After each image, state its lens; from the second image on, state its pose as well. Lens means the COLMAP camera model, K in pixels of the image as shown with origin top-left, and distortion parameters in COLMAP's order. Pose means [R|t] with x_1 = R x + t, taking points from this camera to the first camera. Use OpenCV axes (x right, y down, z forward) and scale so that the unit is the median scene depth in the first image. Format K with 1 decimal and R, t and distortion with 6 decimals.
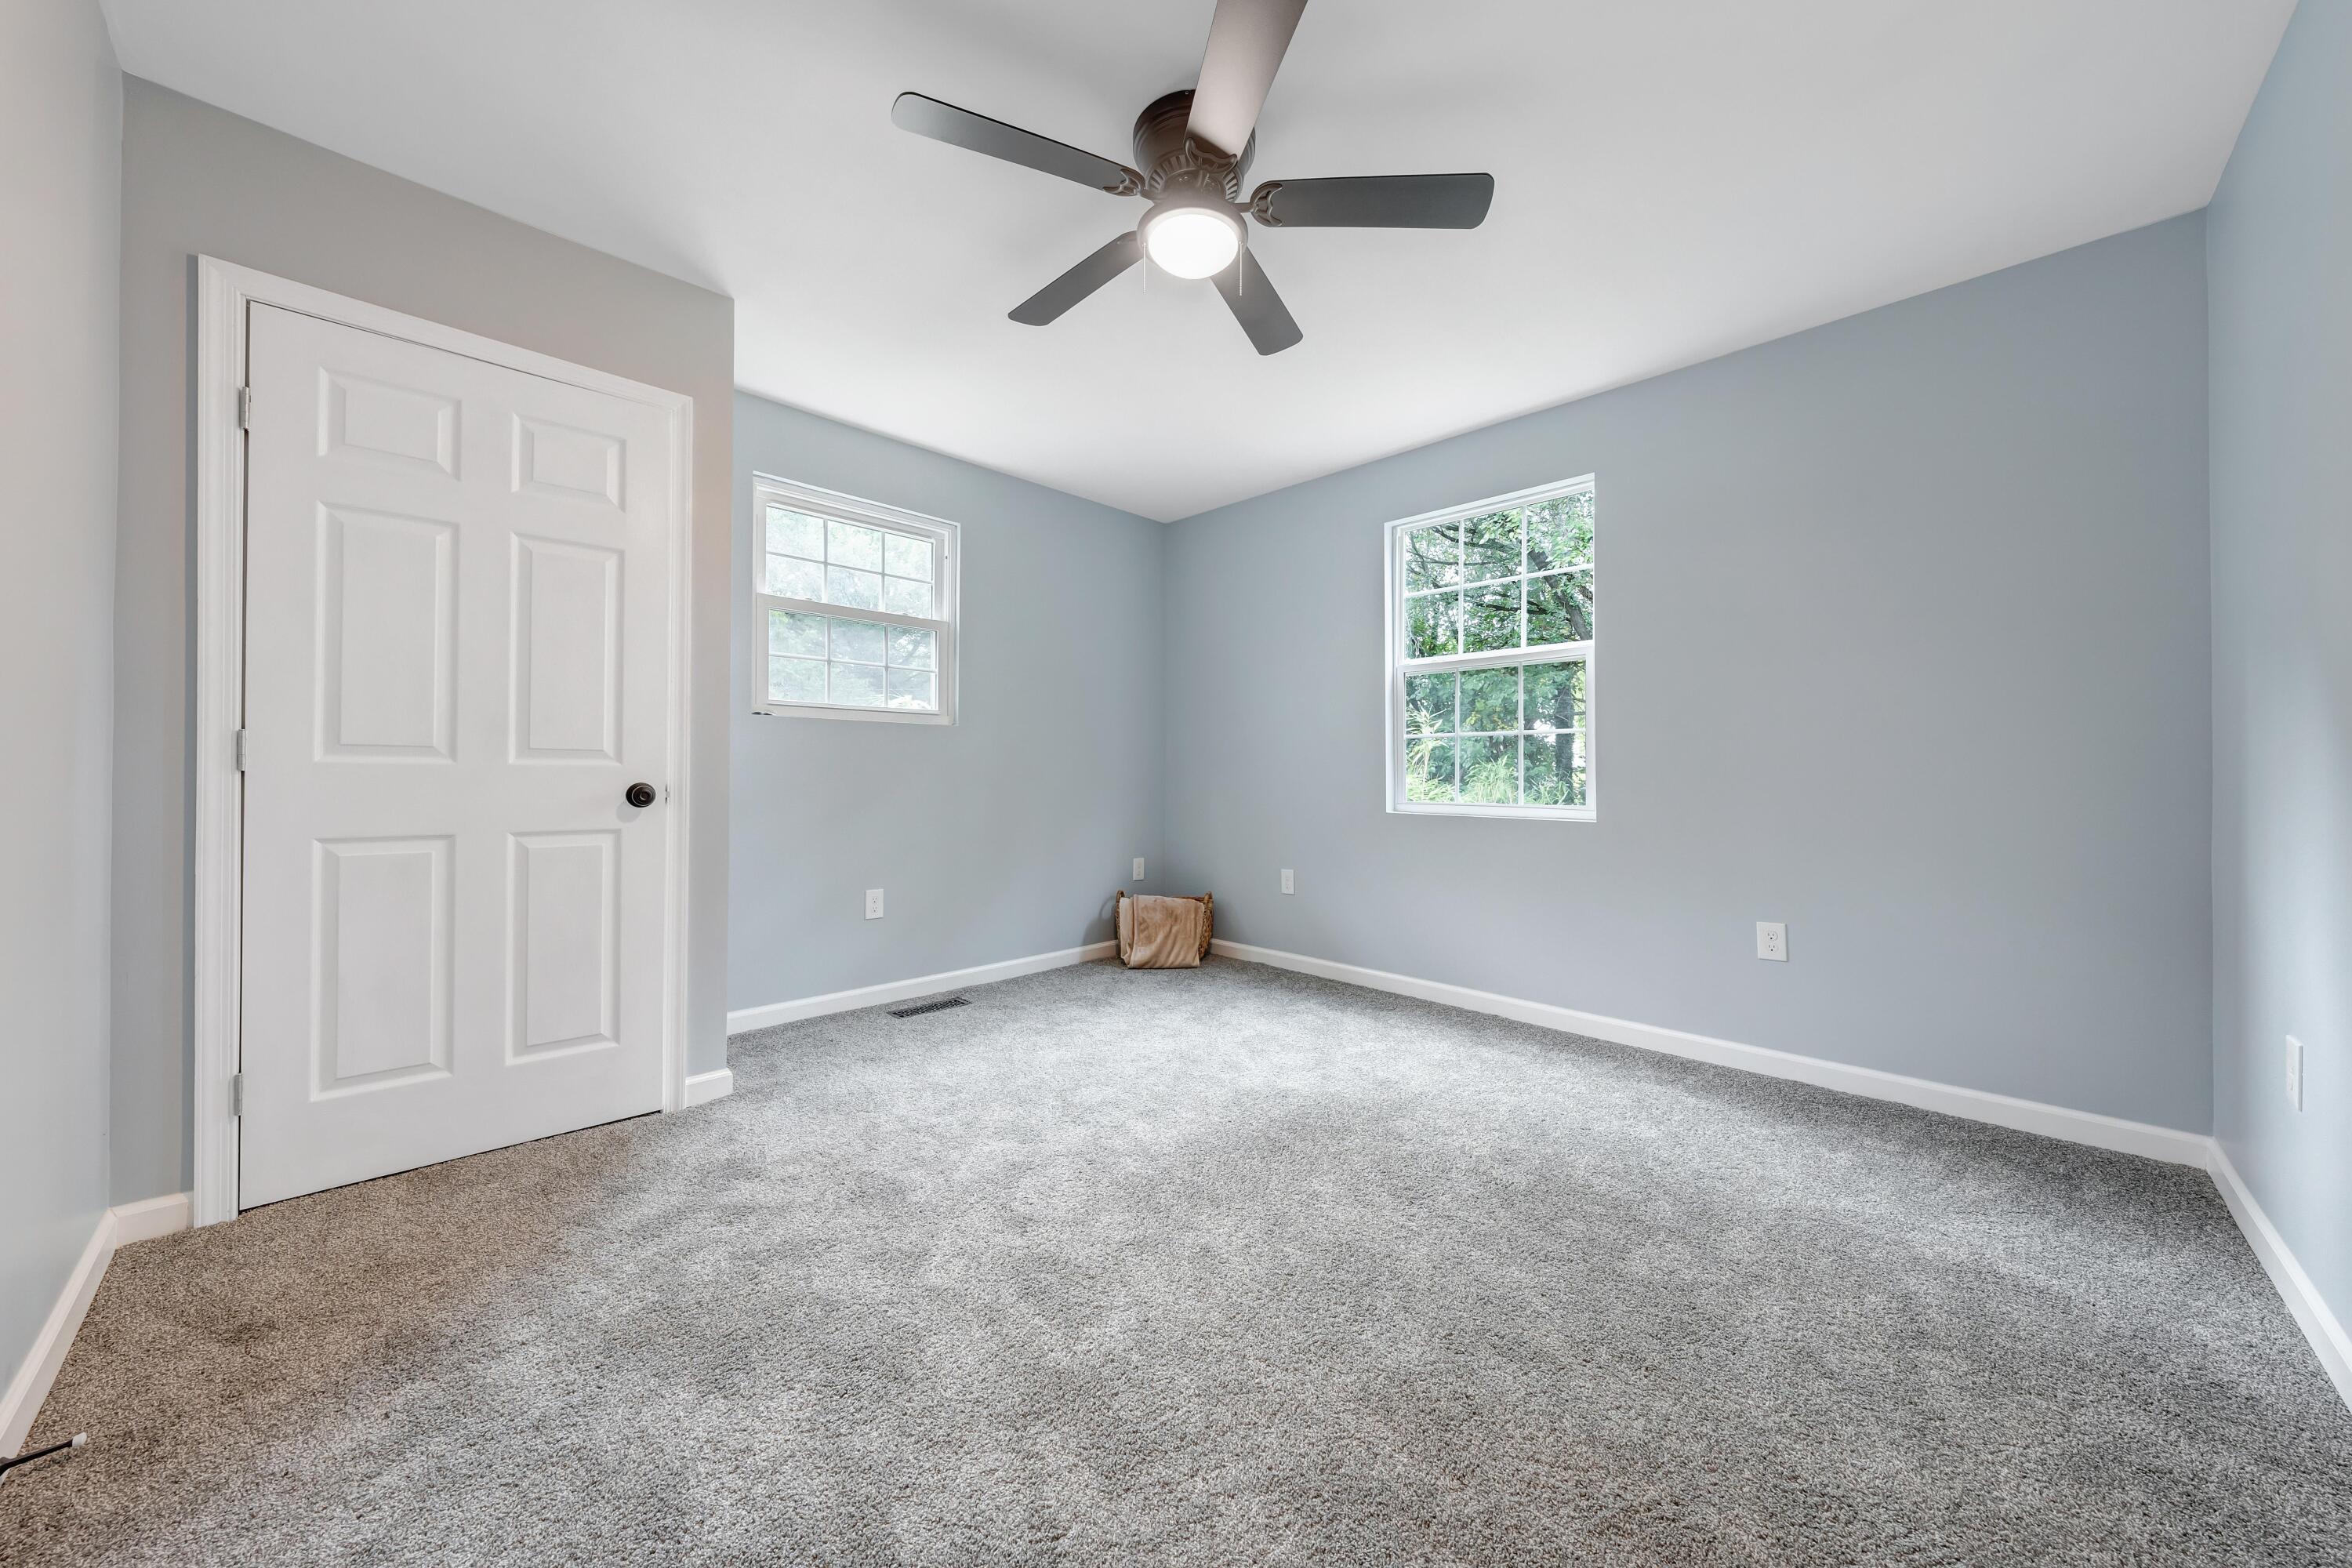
lens RADIAL K [[804.9, 0, 1176.0], [0, 804.9, 784.0], [0, 0, 1]] dist [0.000358, 0.000037]
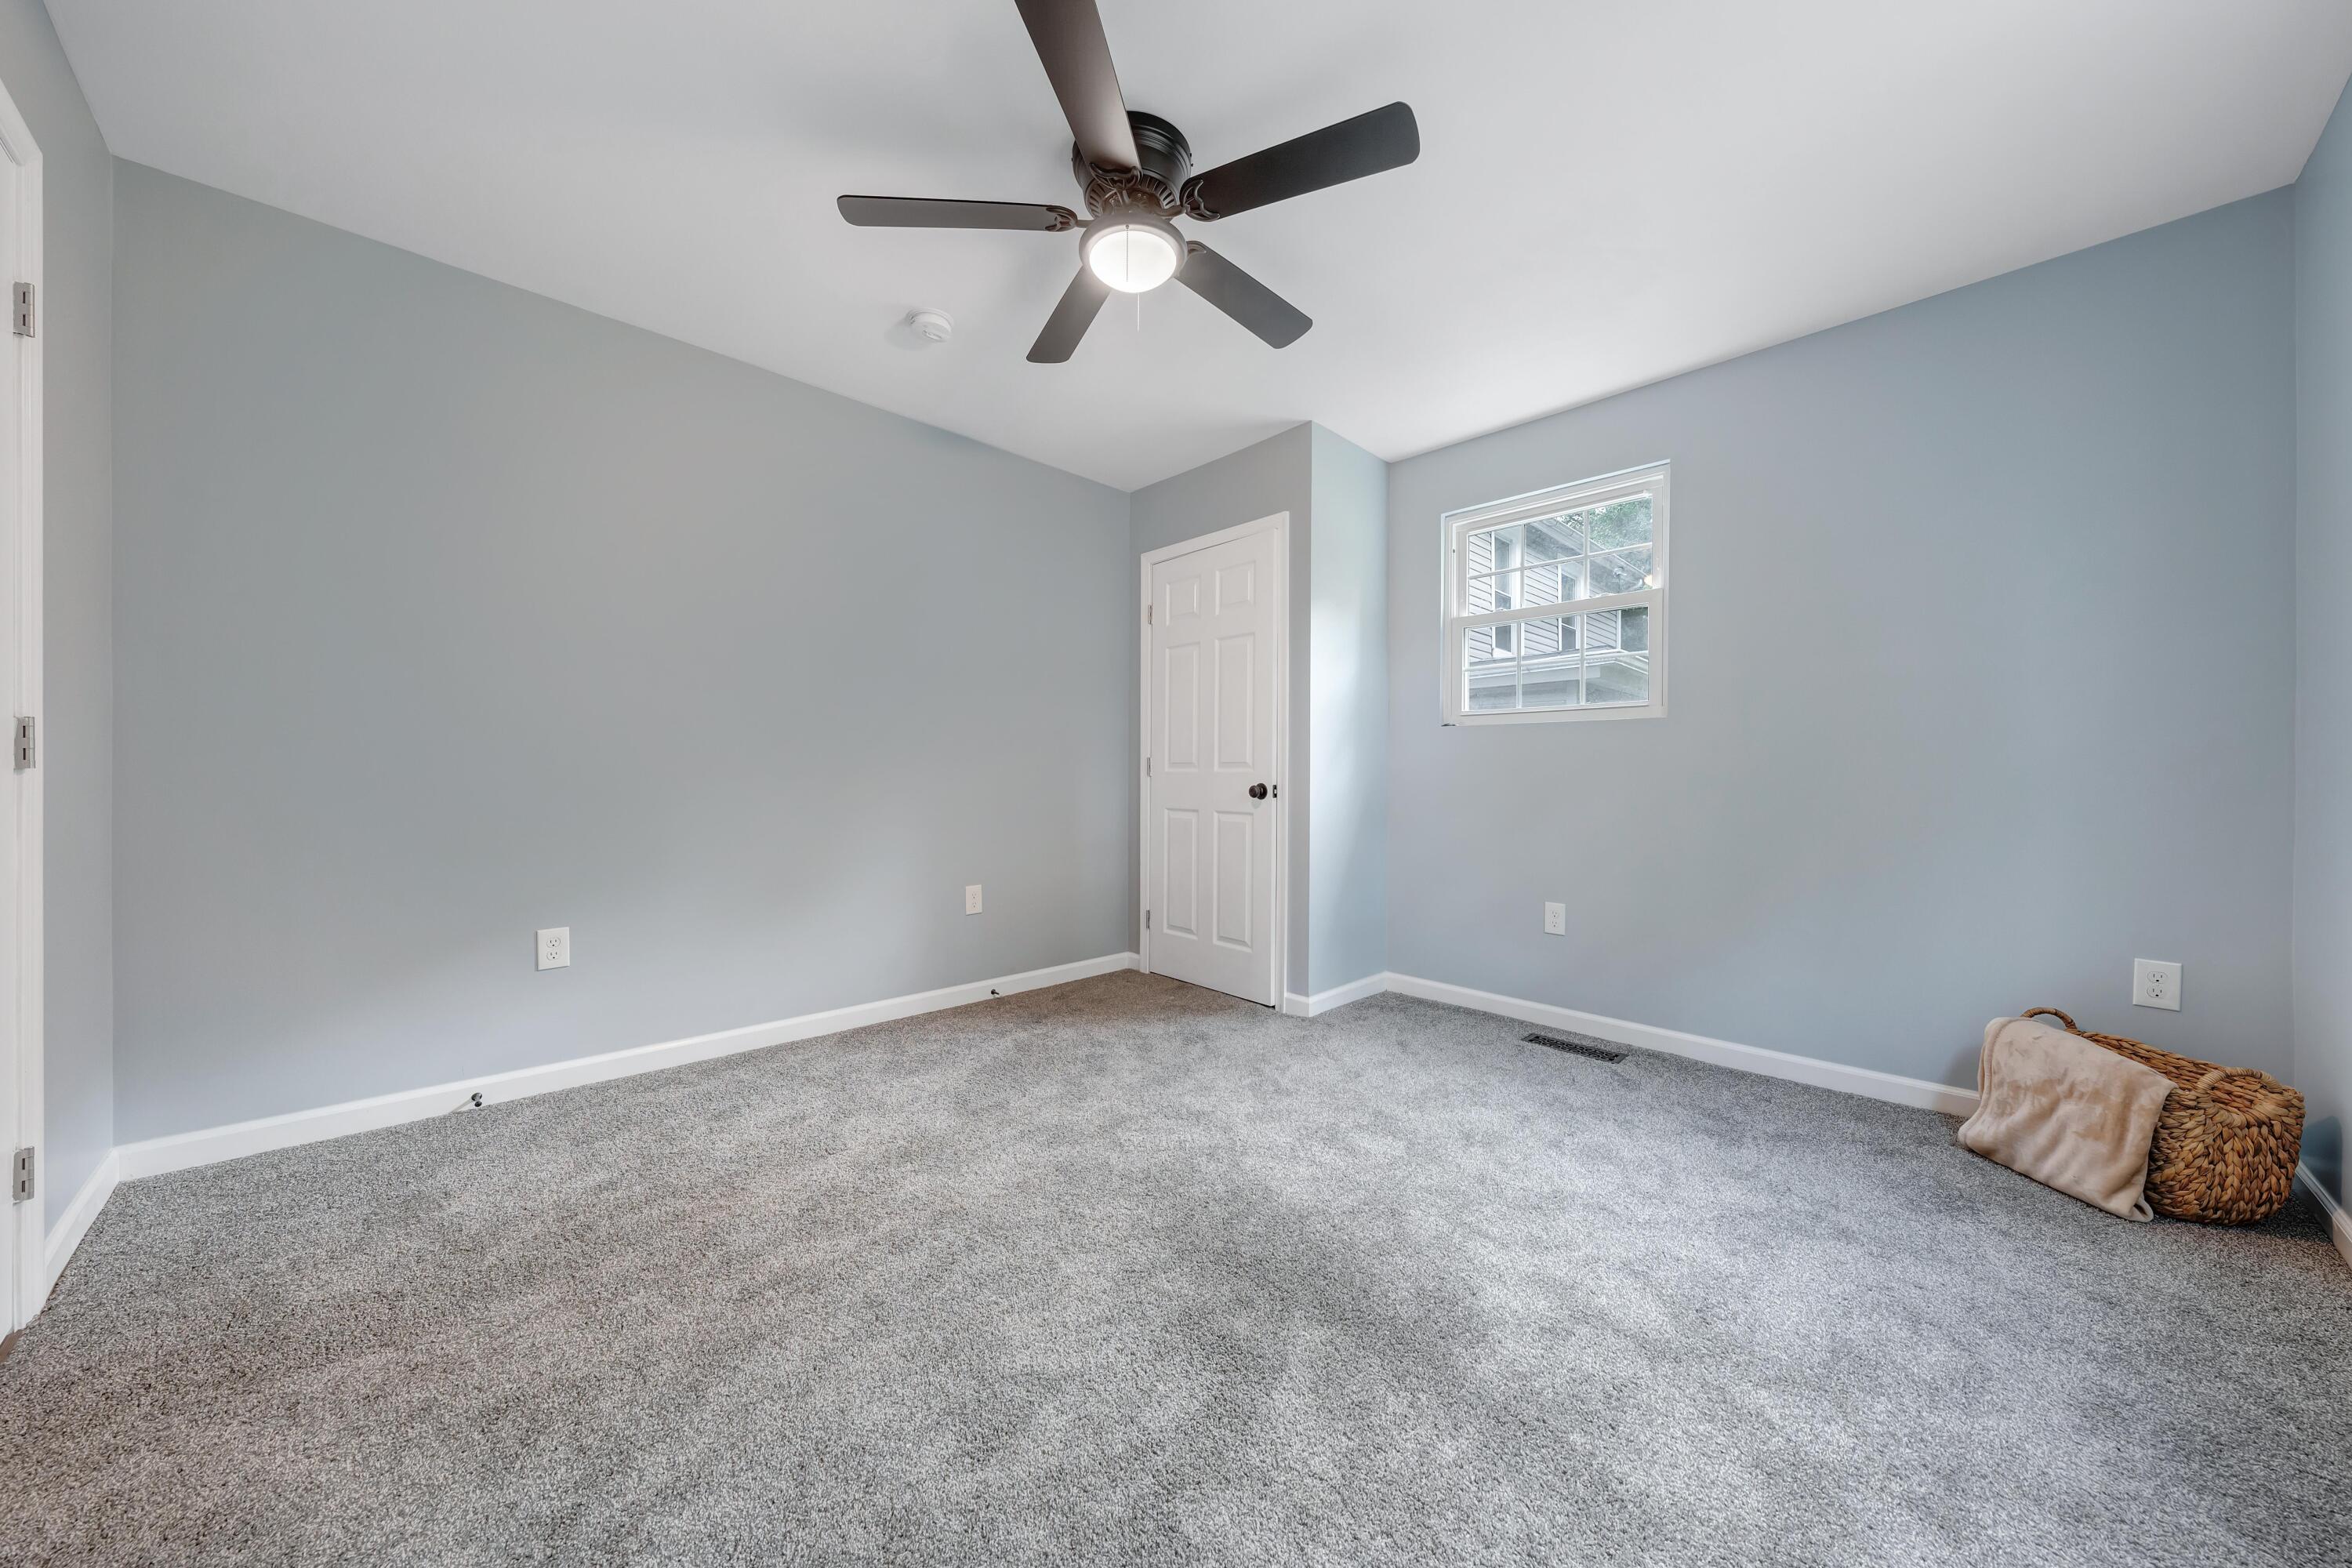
lens RADIAL K [[797.9, 0, 1176.0], [0, 797.9, 784.0], [0, 0, 1]] dist [-0.000191, -0.000038]
pose [[-0.023091, -0.000468, -0.999733, 0.790091], [-0.017831, 0.999841, -0.000056, 0.002978], [0.999574, 0.017825, -0.023096, 0.827935]]
